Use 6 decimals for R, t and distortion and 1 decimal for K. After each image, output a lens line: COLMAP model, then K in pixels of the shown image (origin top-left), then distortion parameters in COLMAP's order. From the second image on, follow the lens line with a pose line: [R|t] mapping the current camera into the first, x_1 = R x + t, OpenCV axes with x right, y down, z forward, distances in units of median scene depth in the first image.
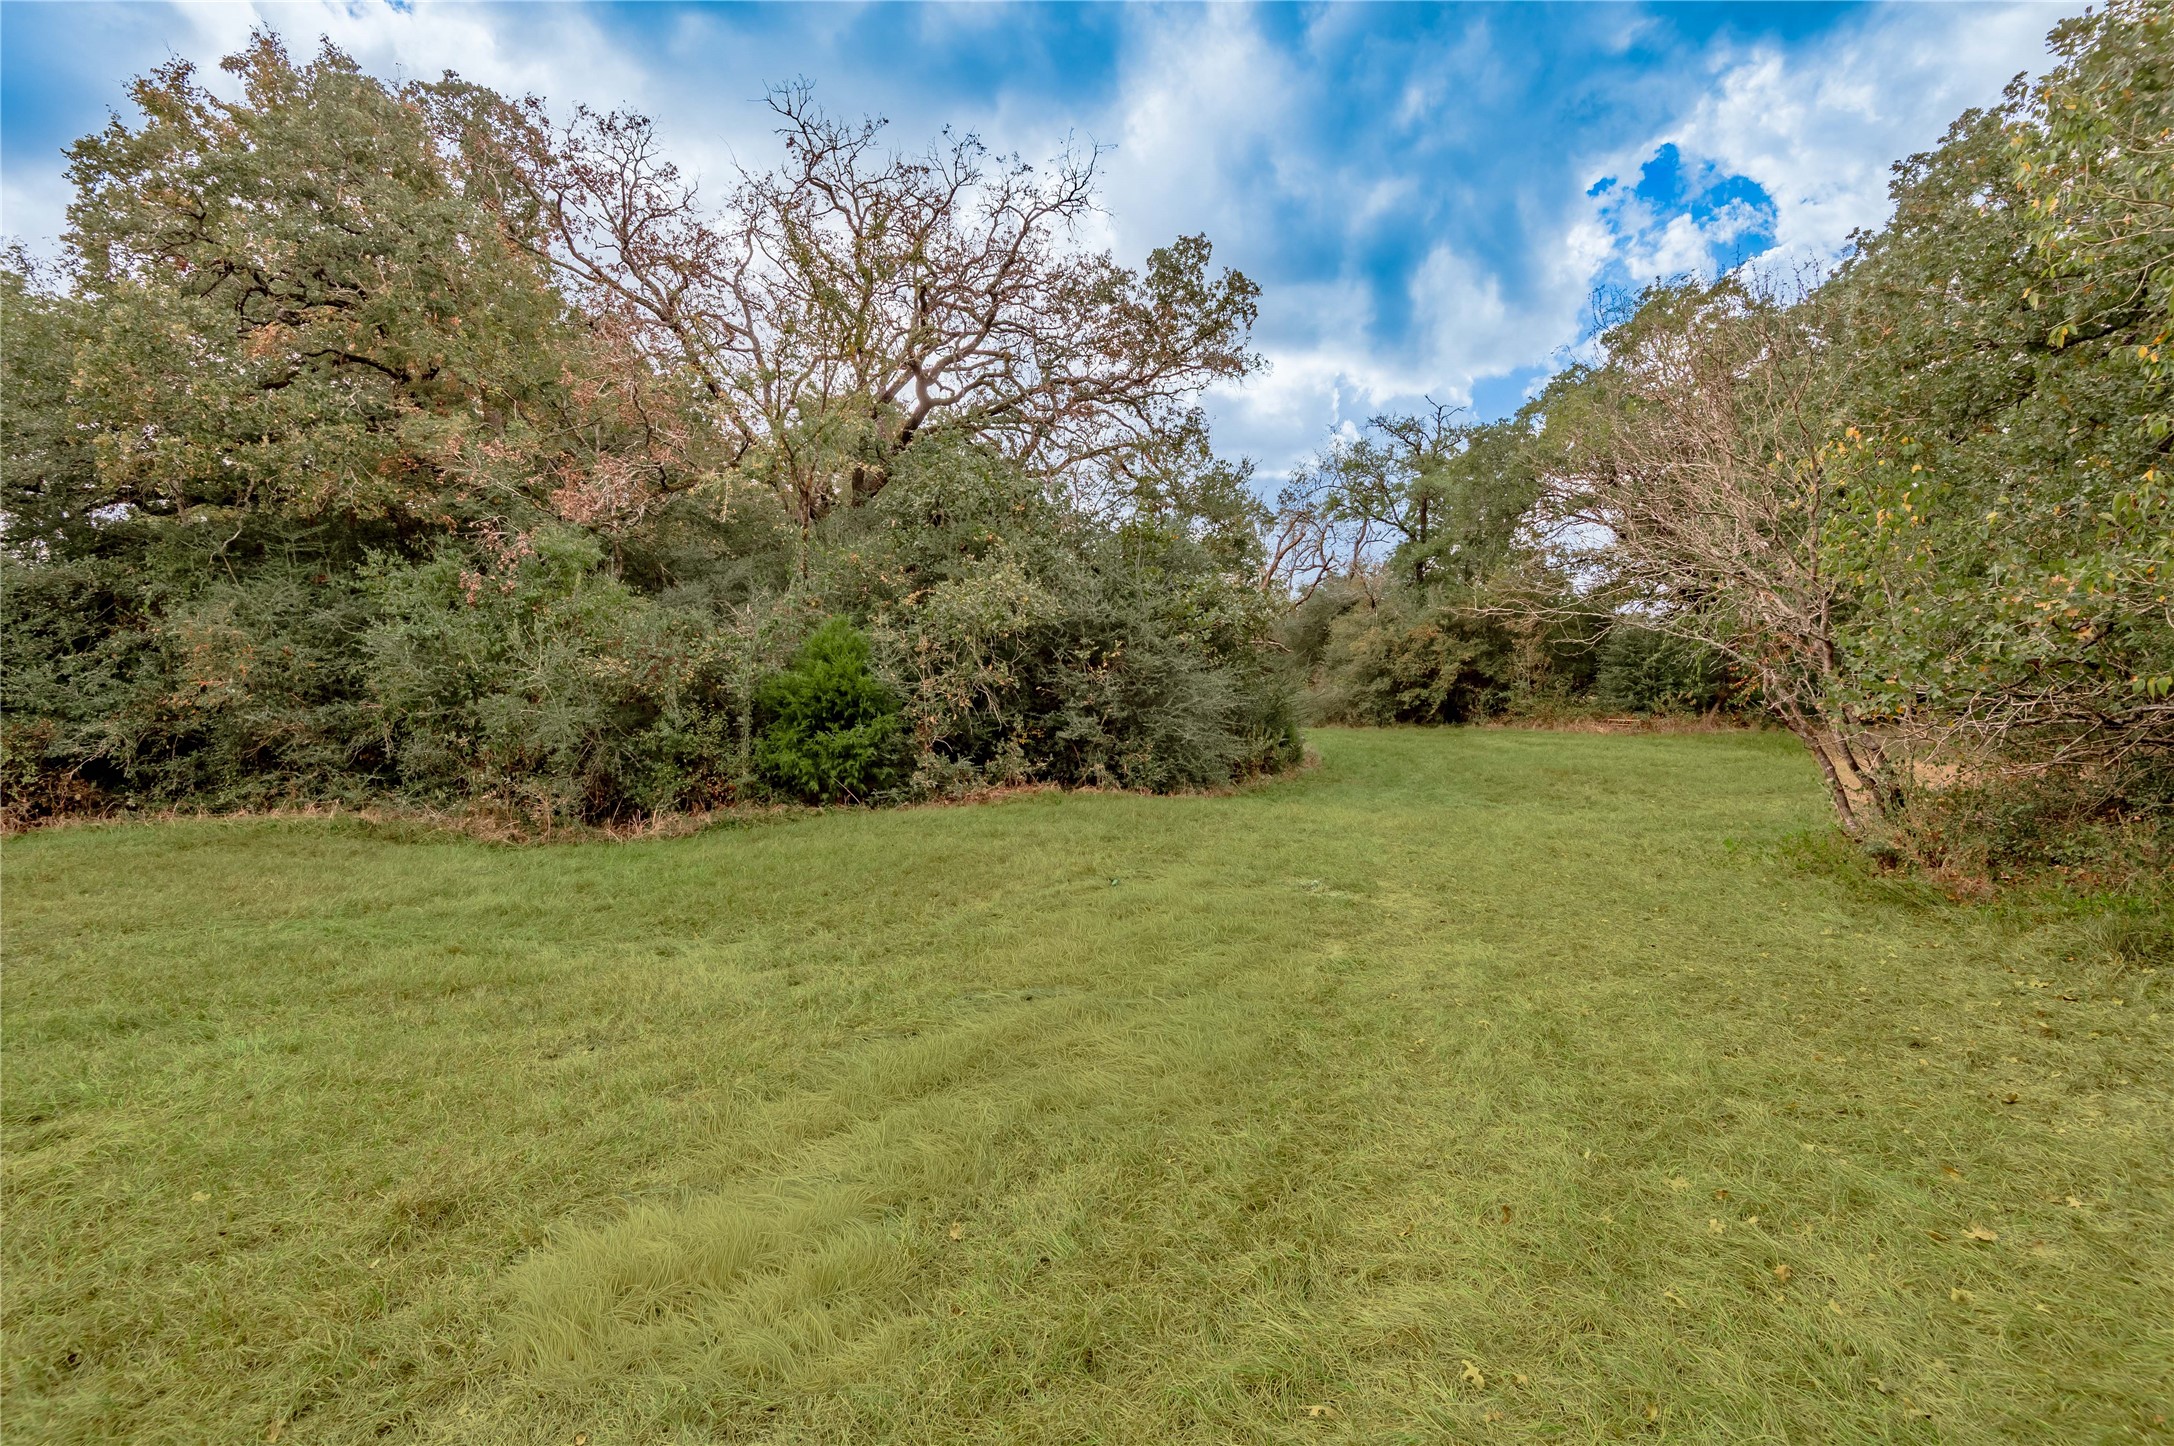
lens RADIAL K [[1015.3, 0, 1080.1], [0, 1015.3, 720.3], [0, 0, 1]] dist [0.010992, -0.009190]
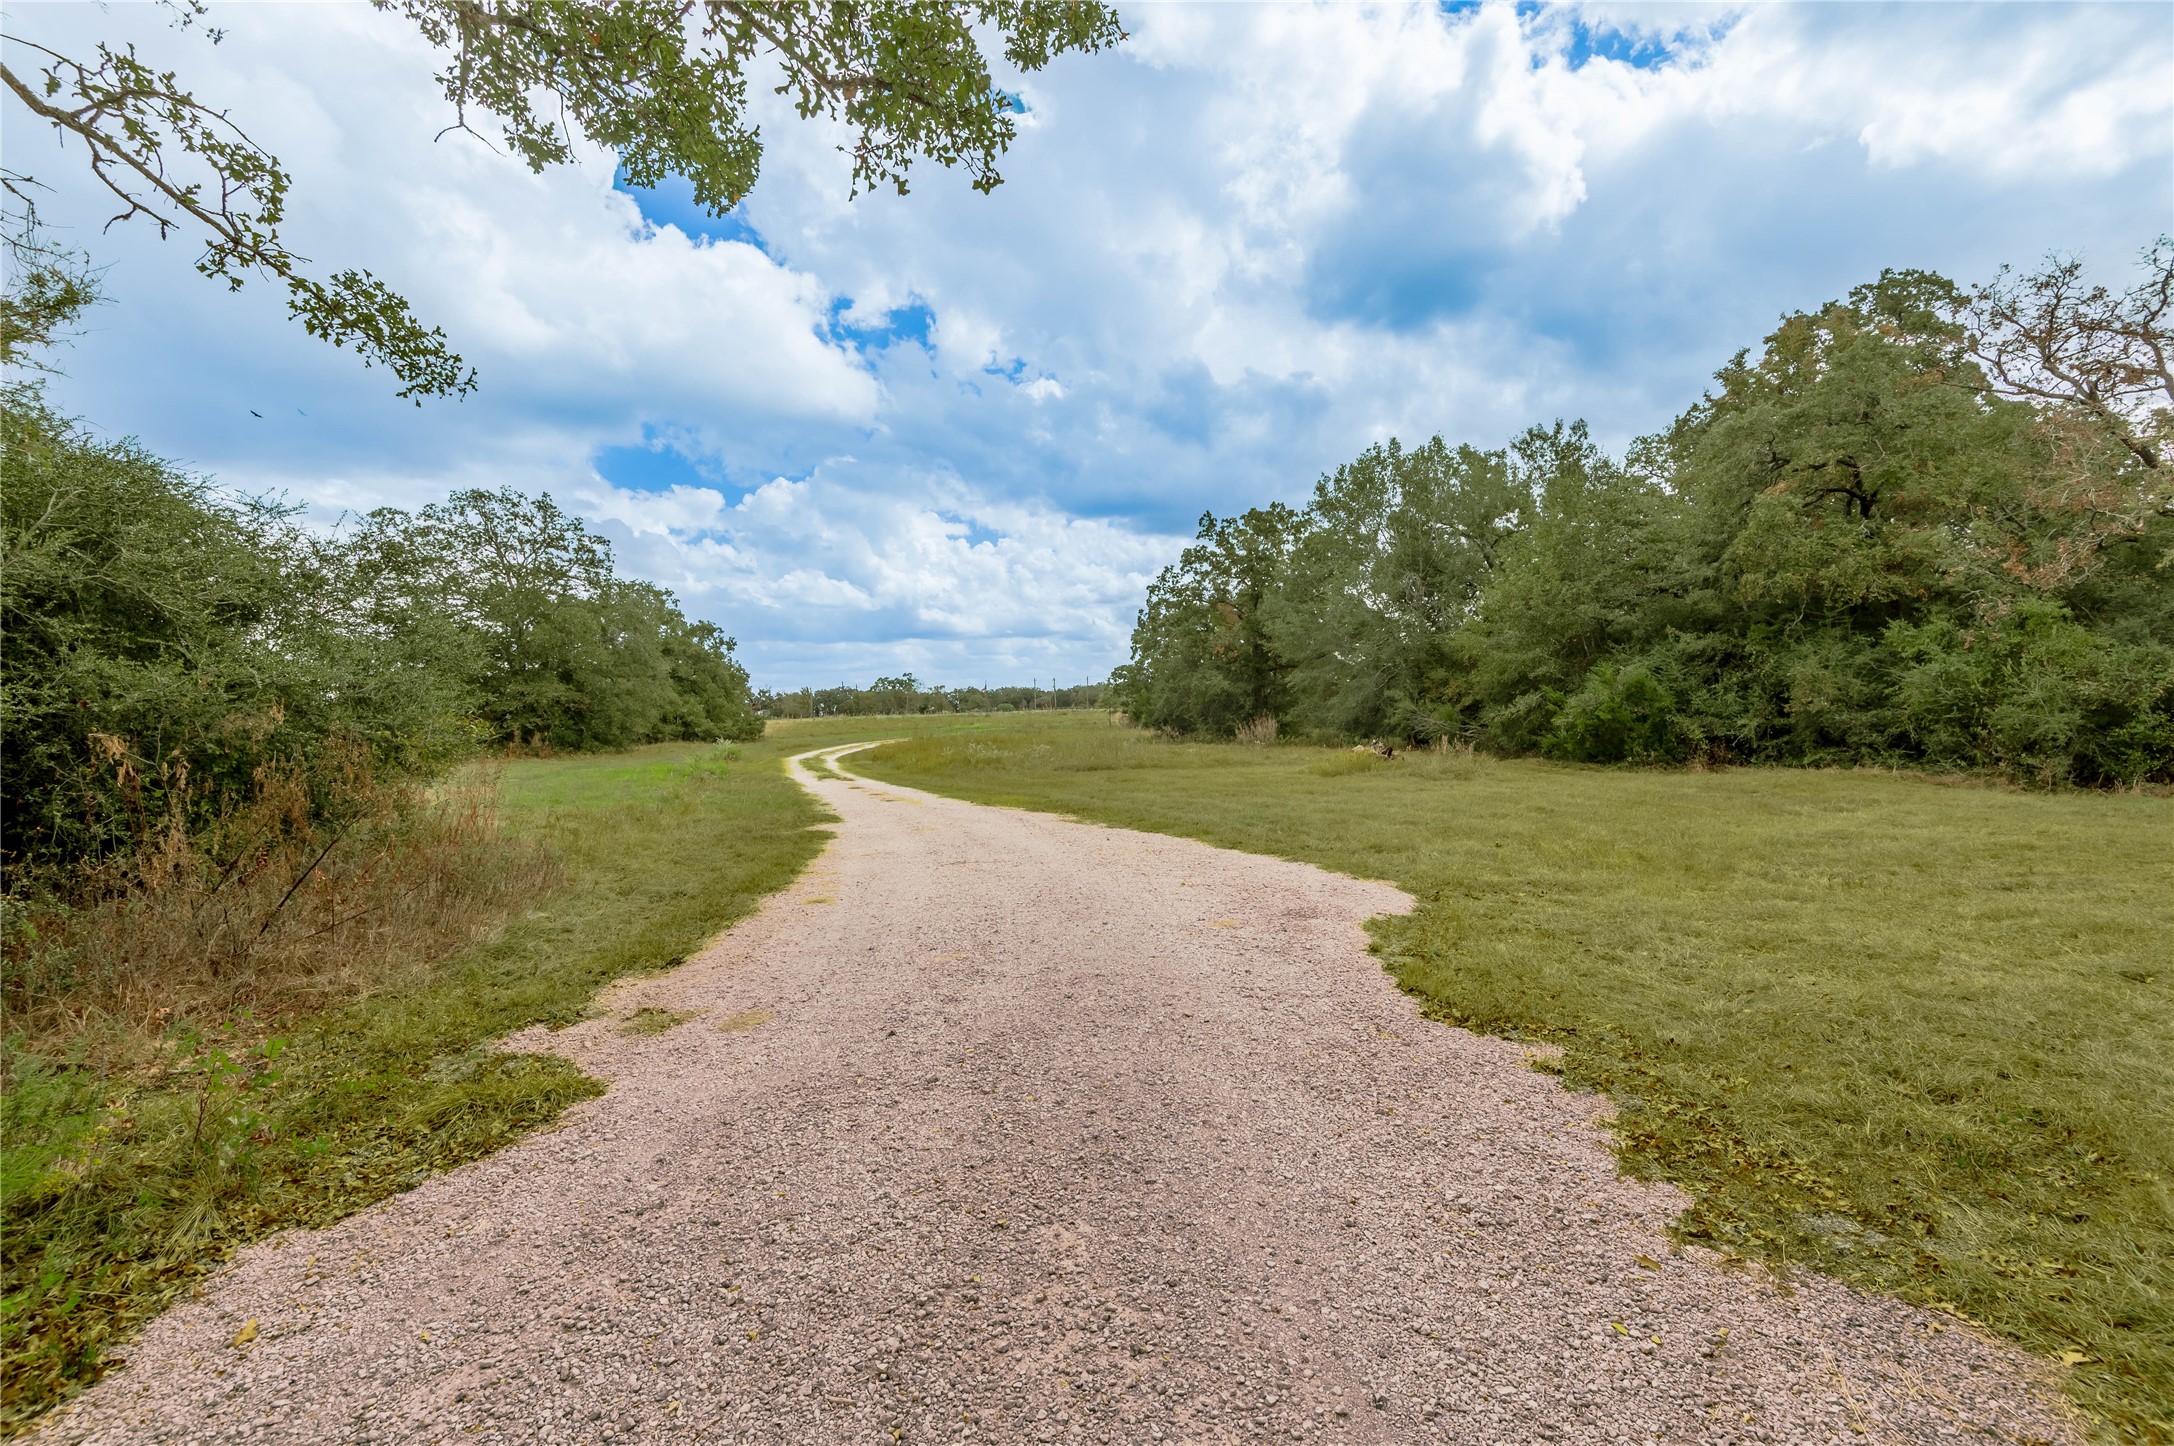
lens RADIAL K [[1015.3, 0, 1067.7], [0, 1015.3, 717.2], [0, 0, 1]] dist [0.010992, -0.009190]
pose [[0.470960, 0.006190, -0.882133, 0.172924], [-0.004184, 0.999980, 0.004783, -0.006924], [0.882145, 0.001438, 0.470976, -1.095170]]
